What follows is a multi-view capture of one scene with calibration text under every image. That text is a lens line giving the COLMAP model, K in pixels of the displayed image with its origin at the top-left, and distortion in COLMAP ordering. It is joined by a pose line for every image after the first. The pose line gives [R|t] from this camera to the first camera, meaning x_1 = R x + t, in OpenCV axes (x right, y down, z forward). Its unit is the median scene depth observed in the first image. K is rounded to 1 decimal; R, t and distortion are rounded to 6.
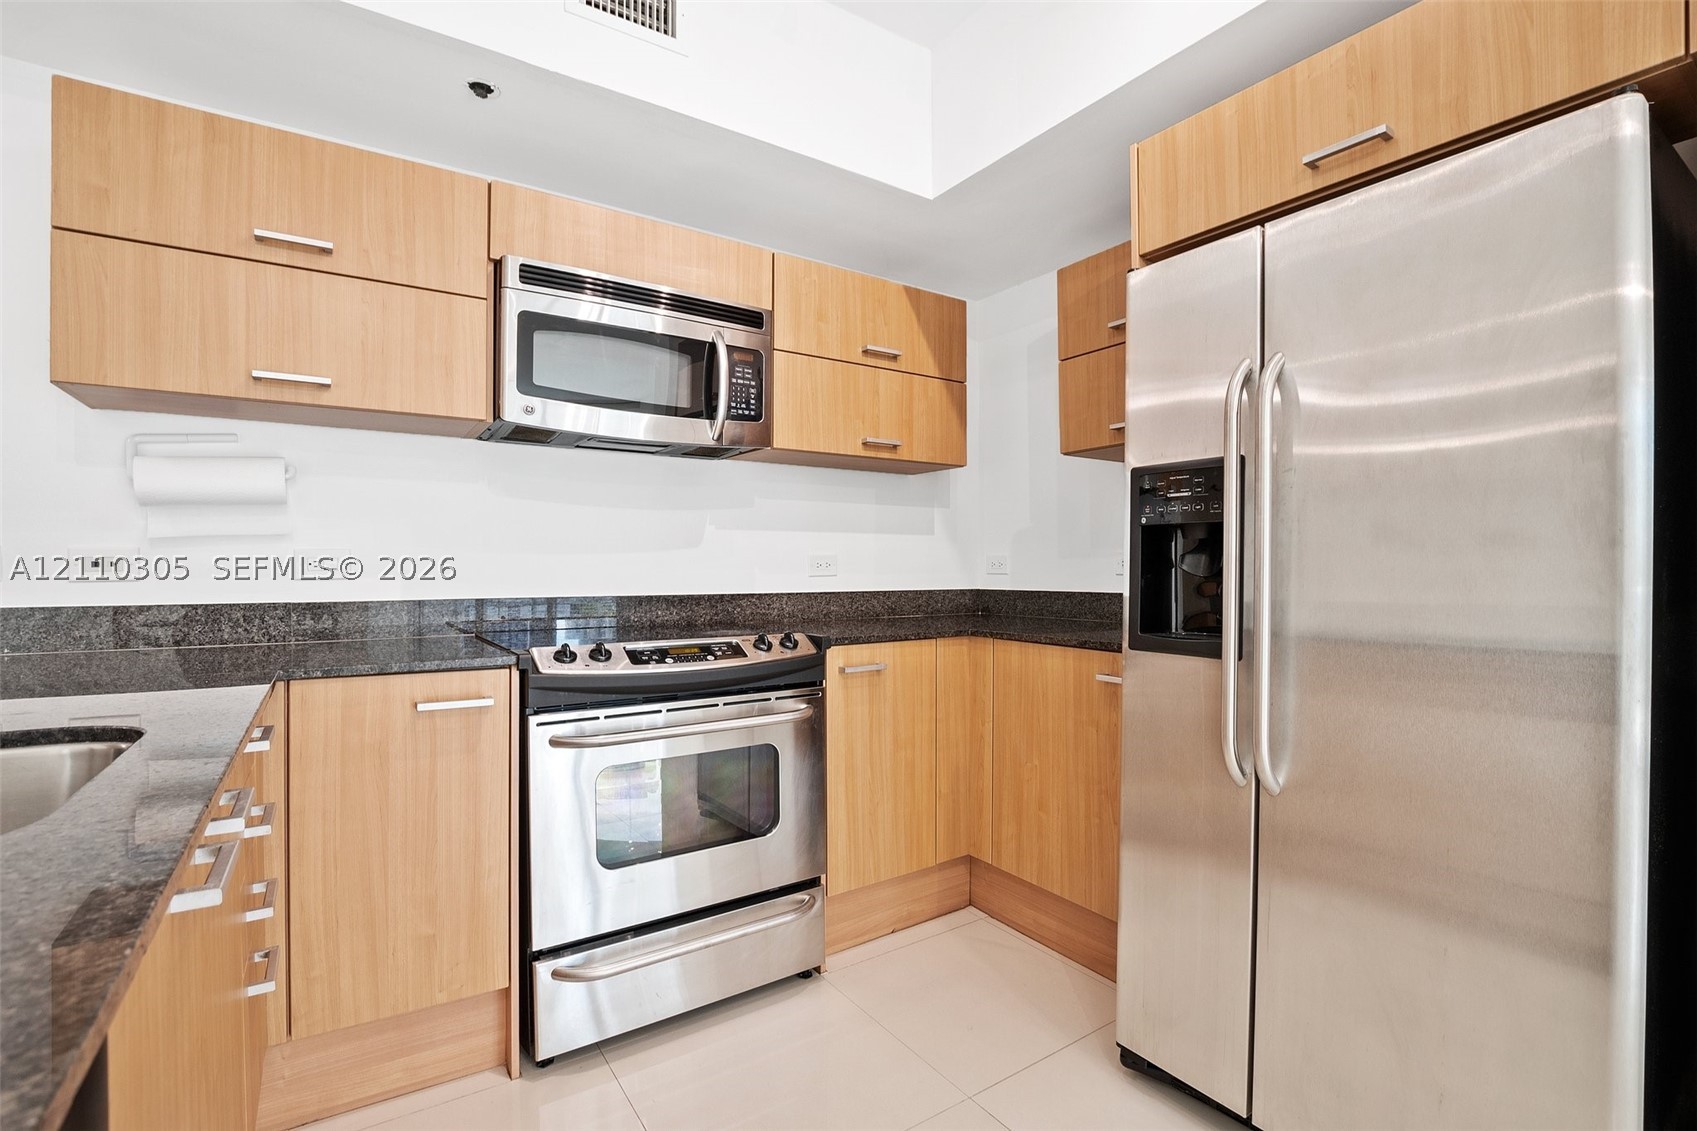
lens RADIAL K [[781.2, 0, 873.2], [0, 781.2, 563.4], [0, 0, 1]] dist [-0.036354, 0.006410]
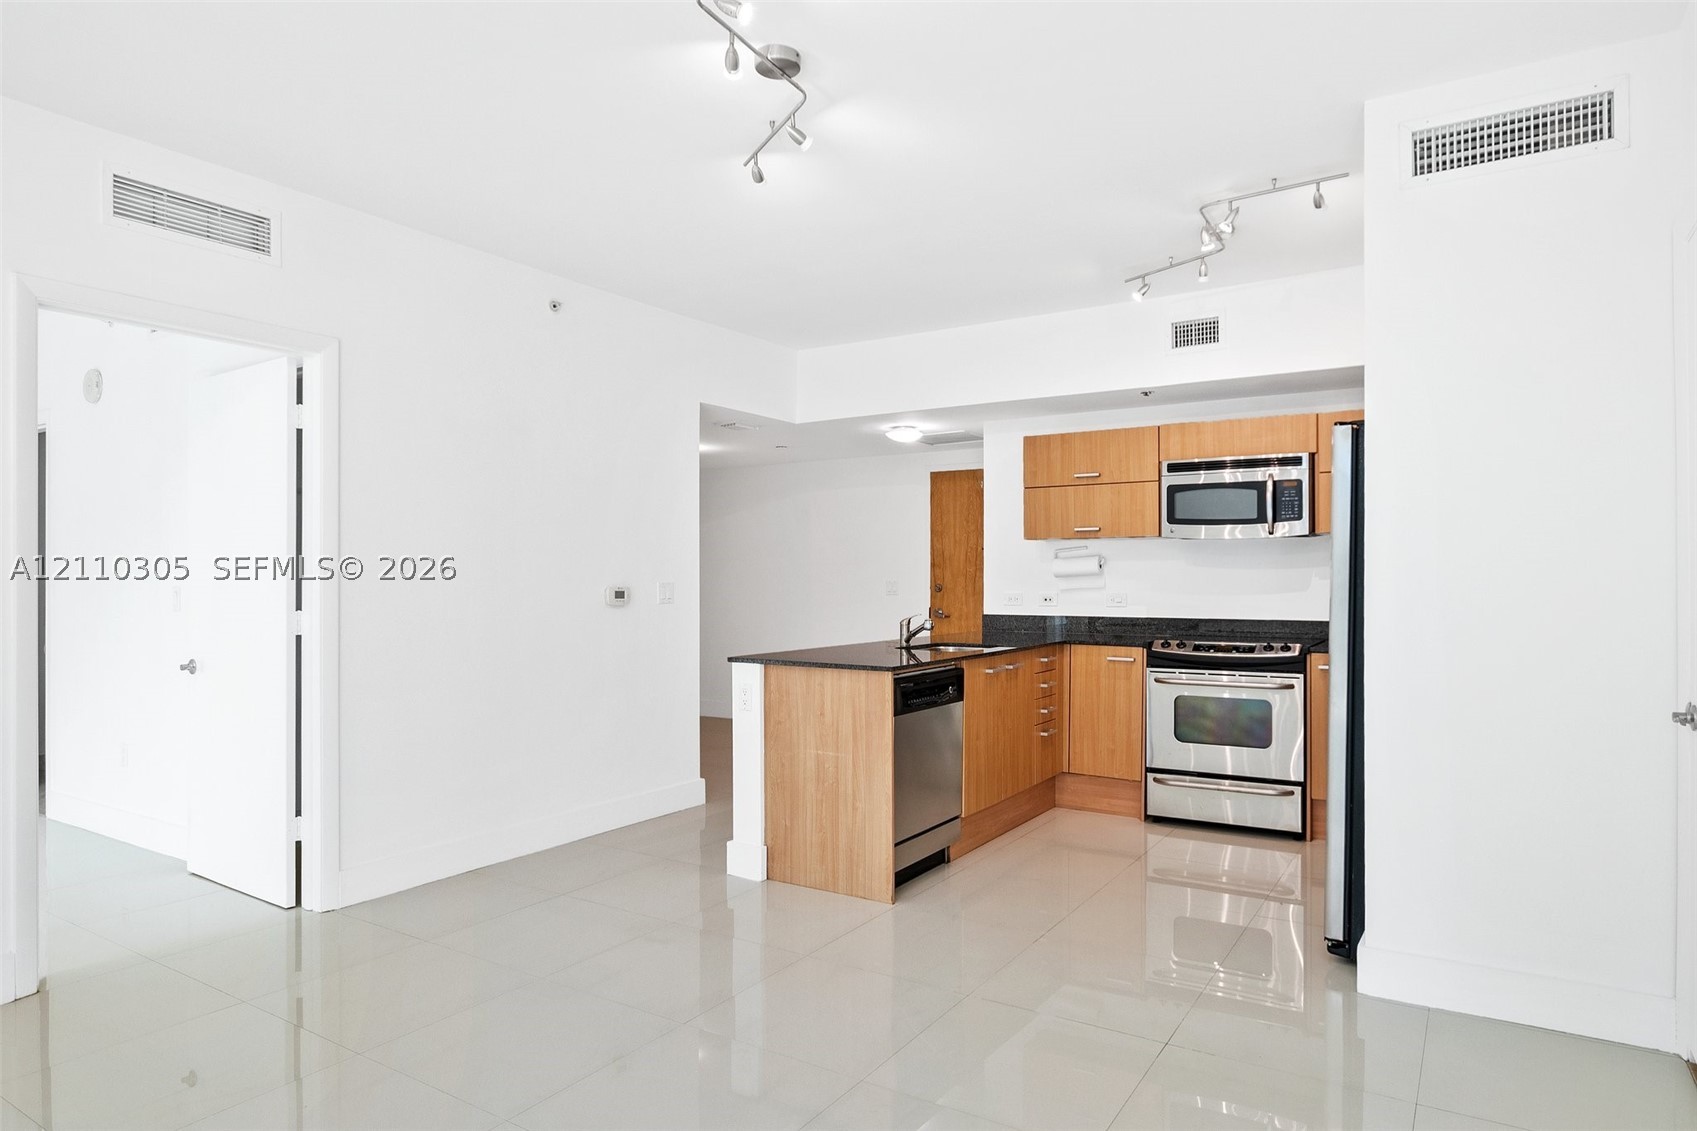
lens RADIAL K [[974.4, 0, 883.9], [0, 974.4, 580.2], [0, 0, 1]] dist [-0.049287, 0.000026]
pose [[0.415829, 0.001083, -0.909442, 1.469195], [0.001190, 0.999998, 0.001736, -0.059316], [0.909442, -0.001804, 0.415827, -0.743263]]
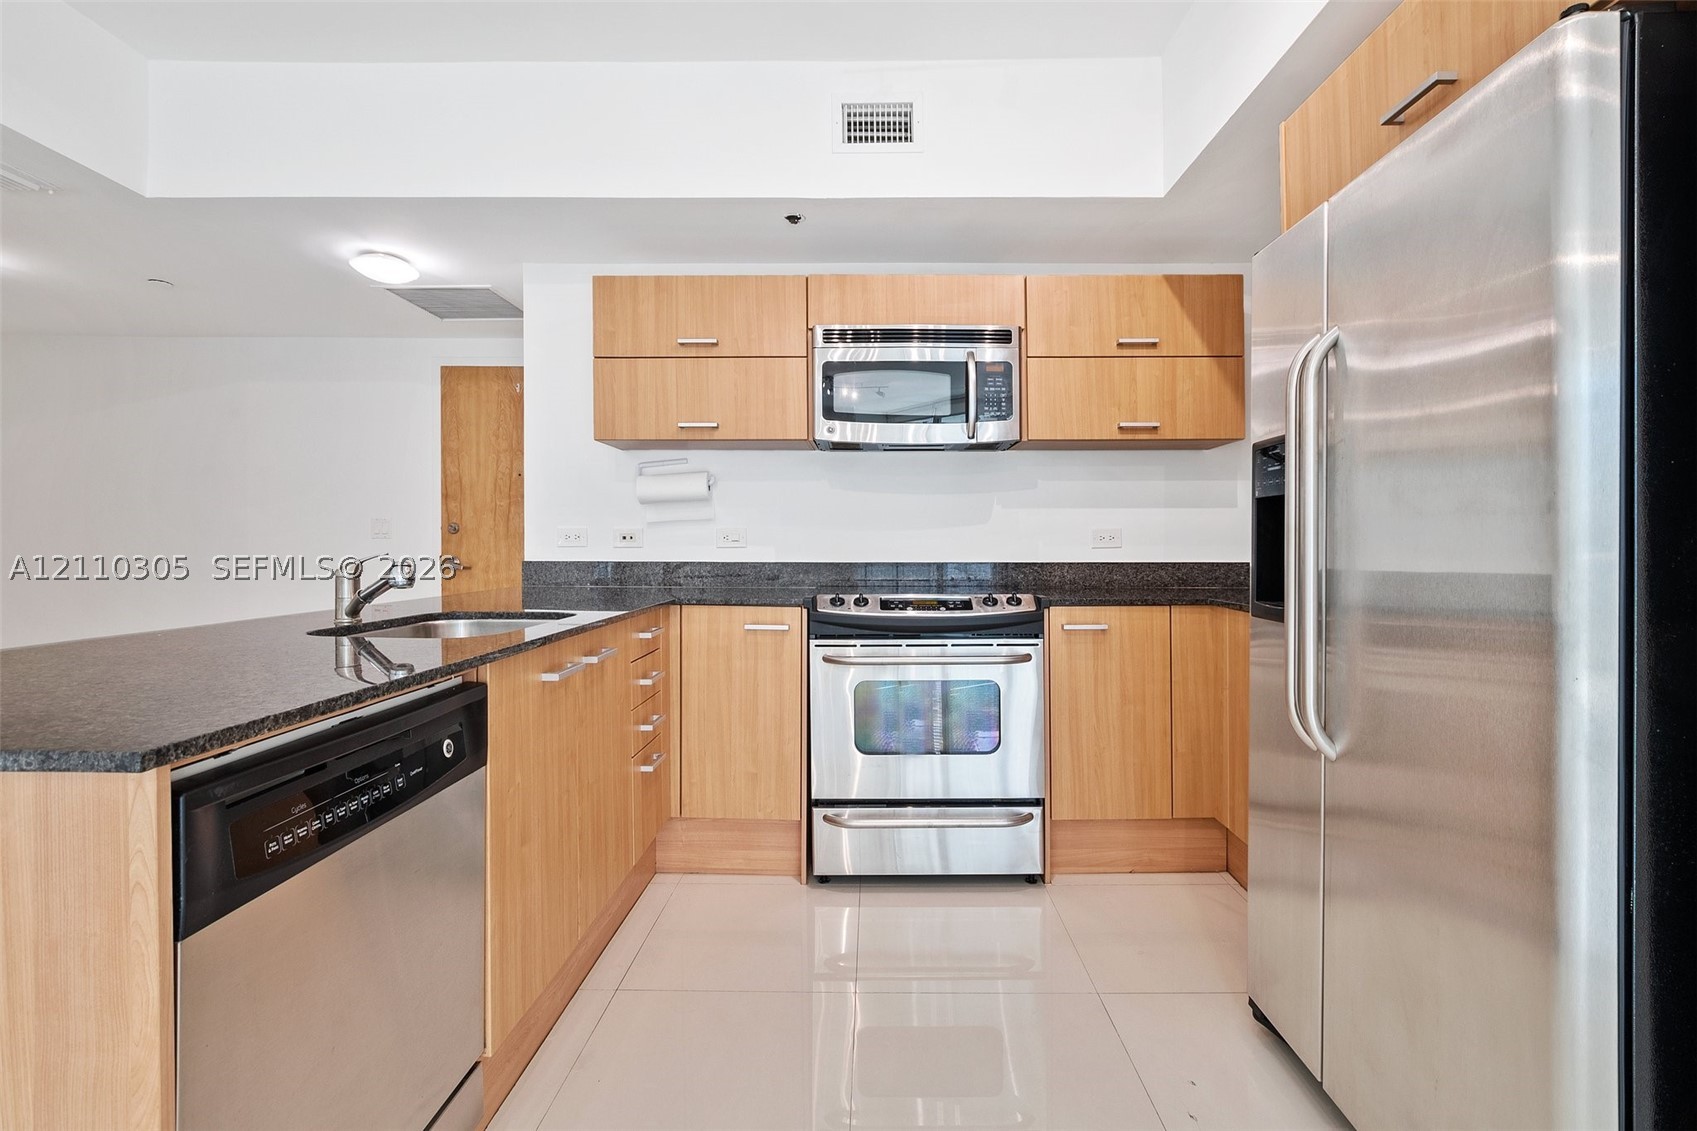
lens RADIAL K [[749.8, 0, 849.8], [0, 749.8, 538.5], [0, 0, 1]] dist [-0.020375, 0.000078]
pose [[0.814759, -0.002345, -0.579795, 0.344482], [0.002398, 0.999997, -0.000676, 0.003412], [0.579795, -0.000840, 0.814762, -0.099691]]
